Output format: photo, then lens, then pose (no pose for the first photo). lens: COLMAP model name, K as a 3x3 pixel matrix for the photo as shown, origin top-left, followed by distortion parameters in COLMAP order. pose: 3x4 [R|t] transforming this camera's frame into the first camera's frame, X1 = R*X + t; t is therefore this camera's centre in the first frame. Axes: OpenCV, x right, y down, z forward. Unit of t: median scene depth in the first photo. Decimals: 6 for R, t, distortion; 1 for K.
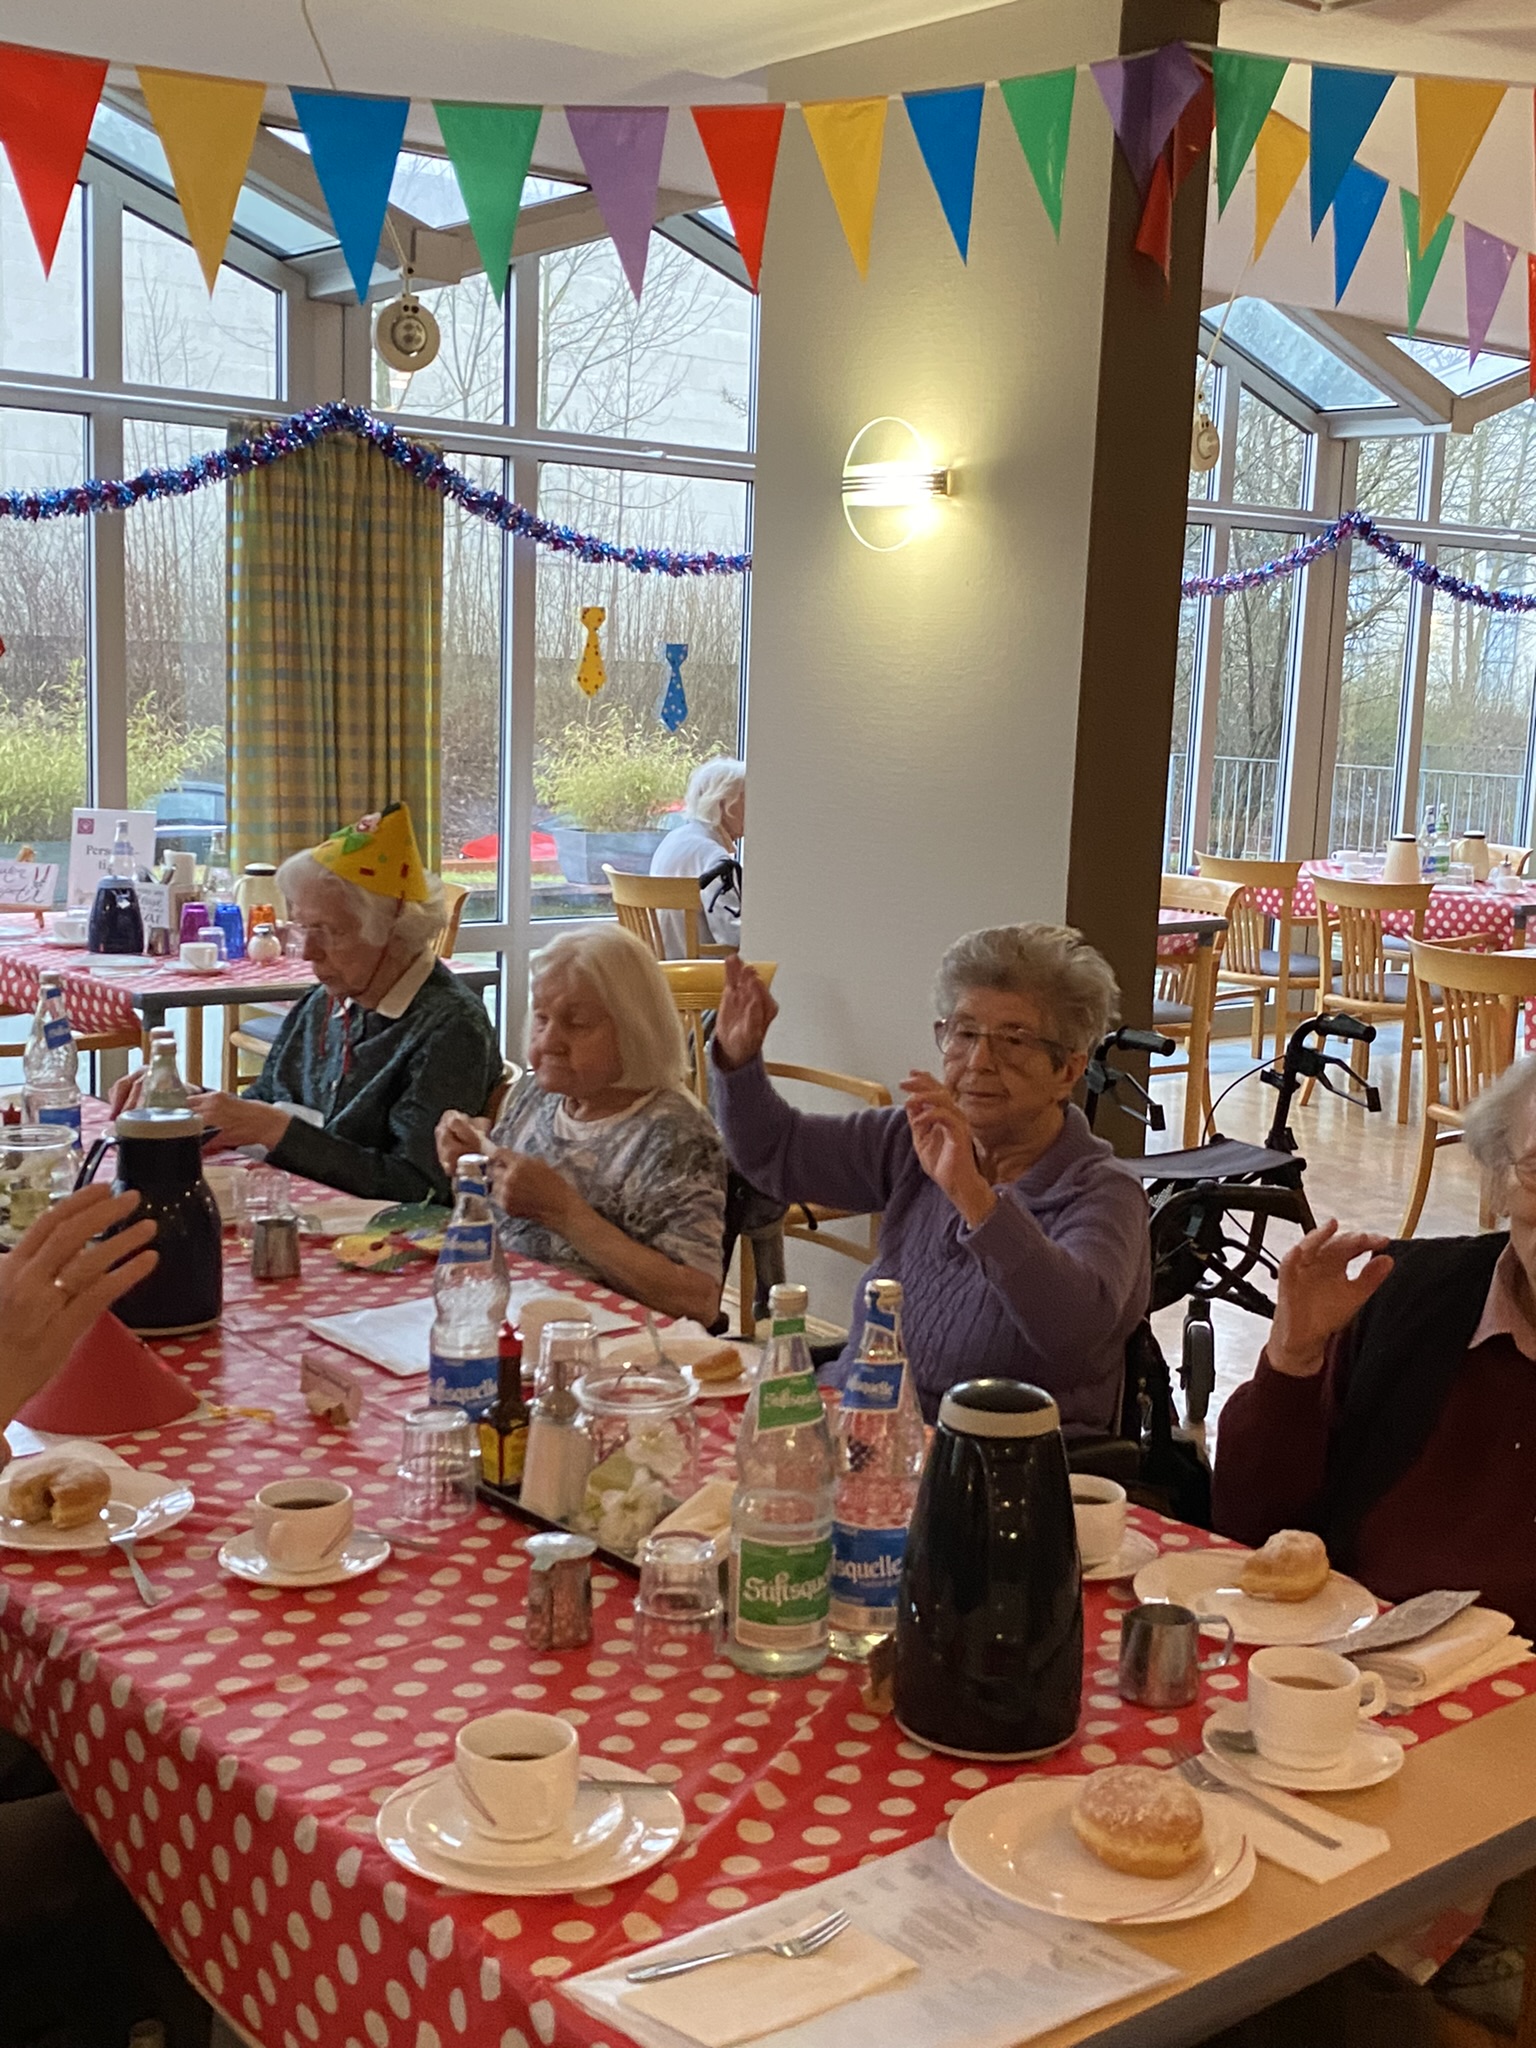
lens RADIAL K [[2399.8, 0, 803.2], [0, 2399.8, 1021.6], [0, 0, 1]] dist [0.162137, -0.336834]
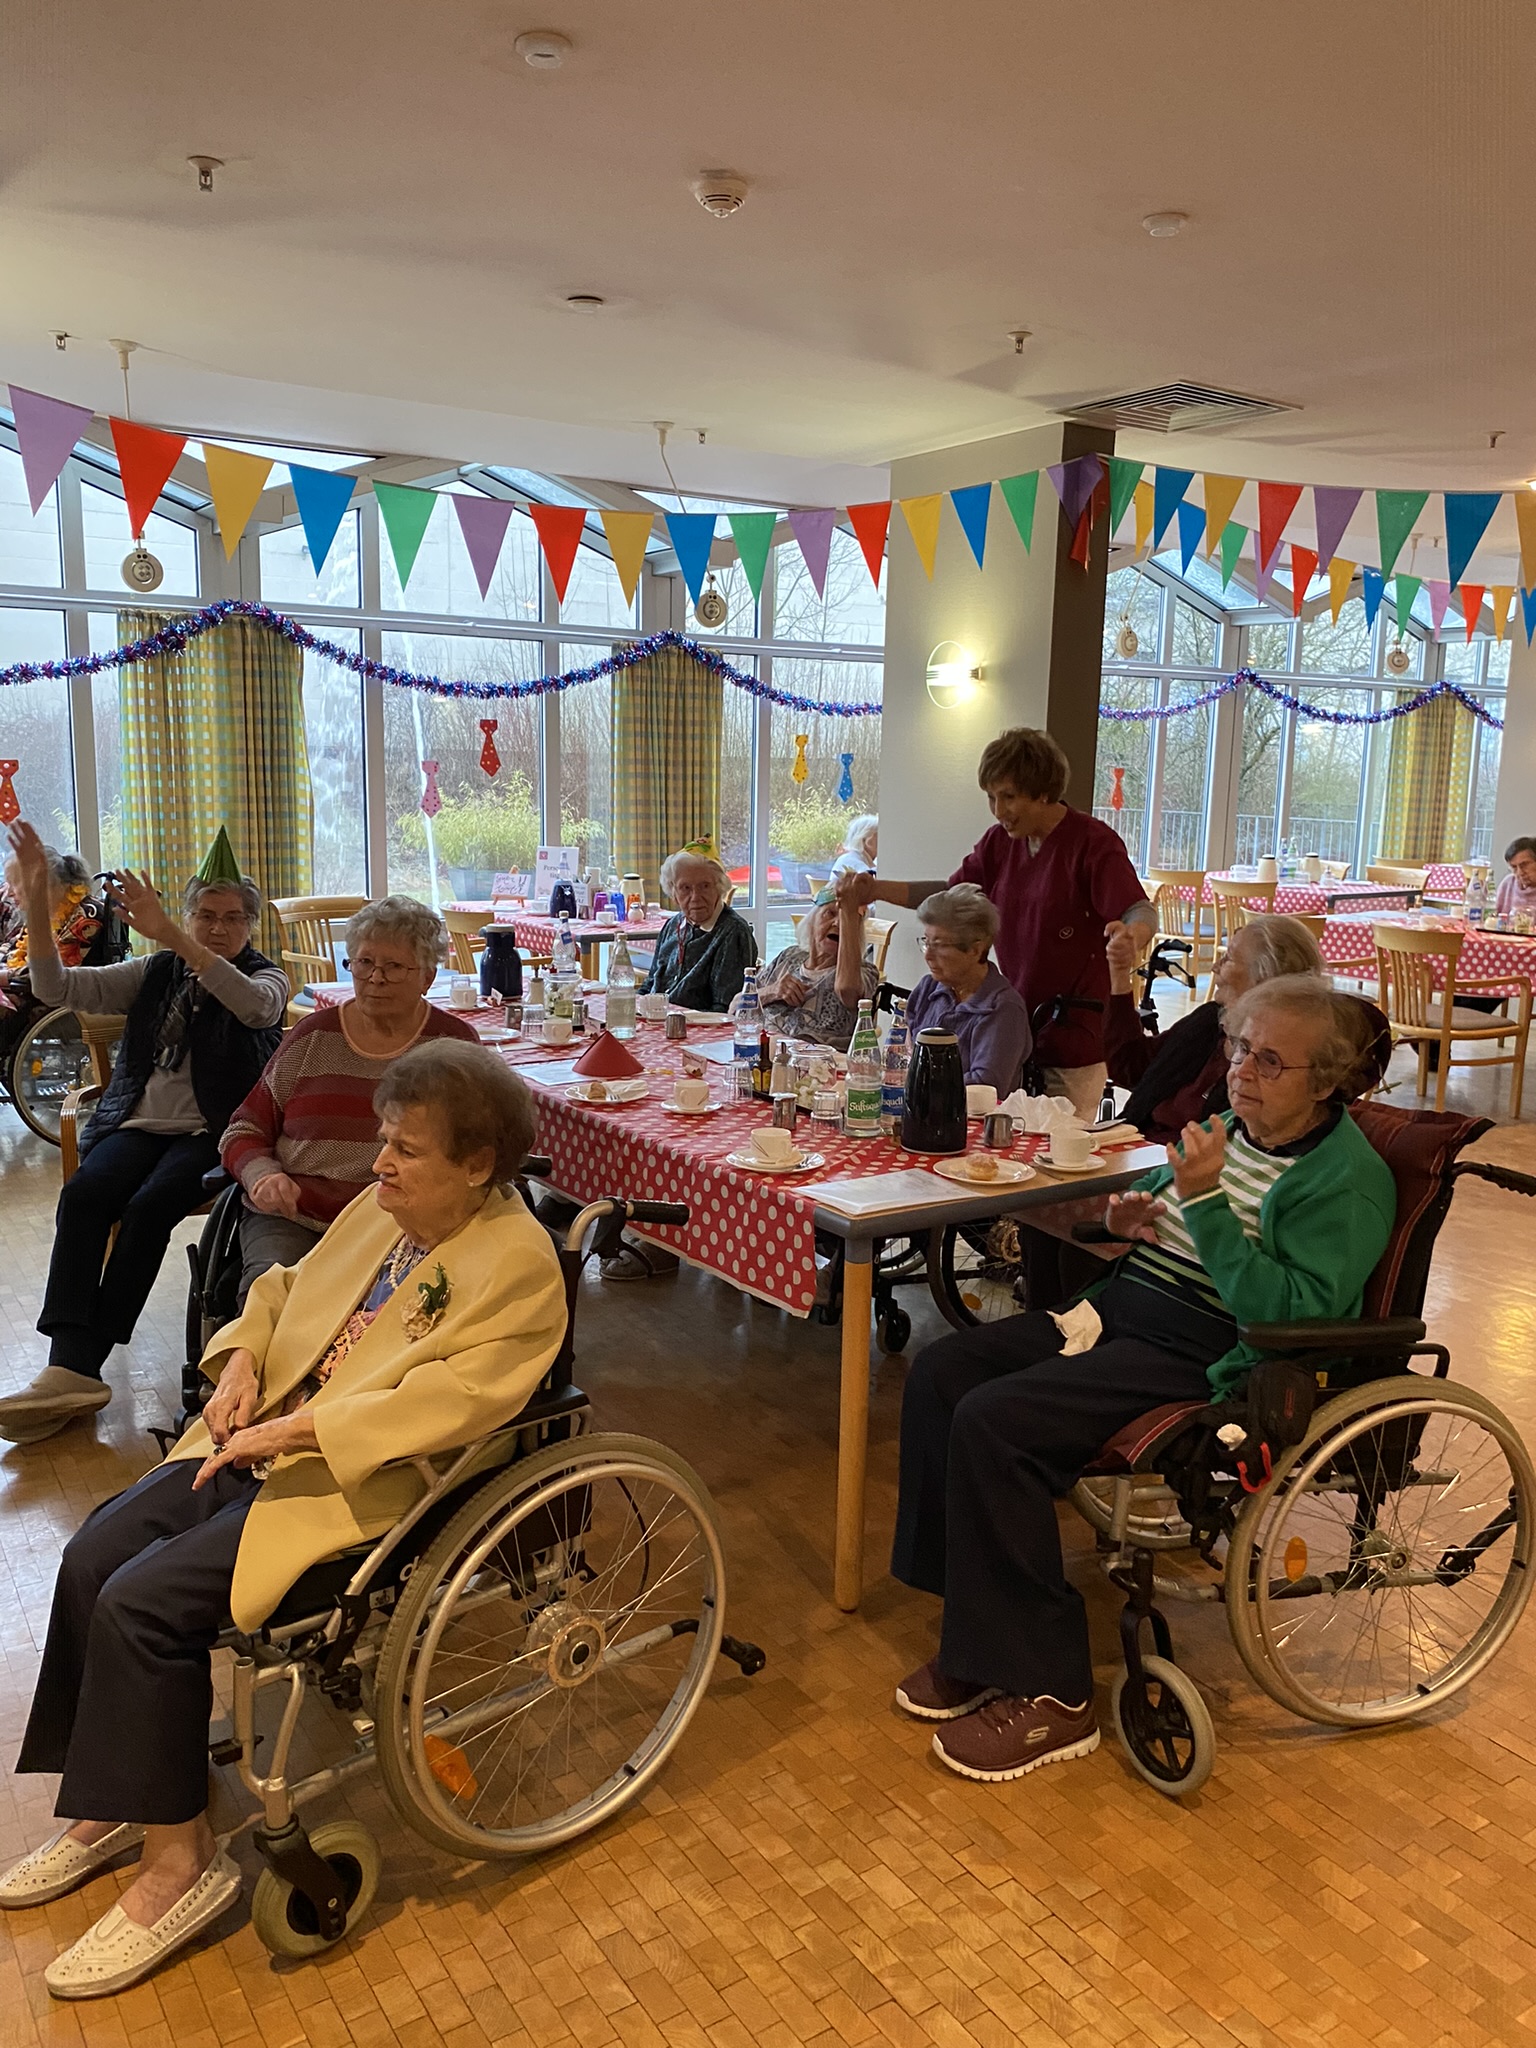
lens RADIAL K [[1533.3, 0, 768.0], [0, 1533.3, 1024.0], [0, 0, 1]] dist [0.141306, -0.372206]
pose [[0.993877, 0.002398, -0.110466, 0.020185], [0.000128, 0.999739, 0.022849, 0.025196], [0.110492, -0.022723, 0.993617, -0.202092]]
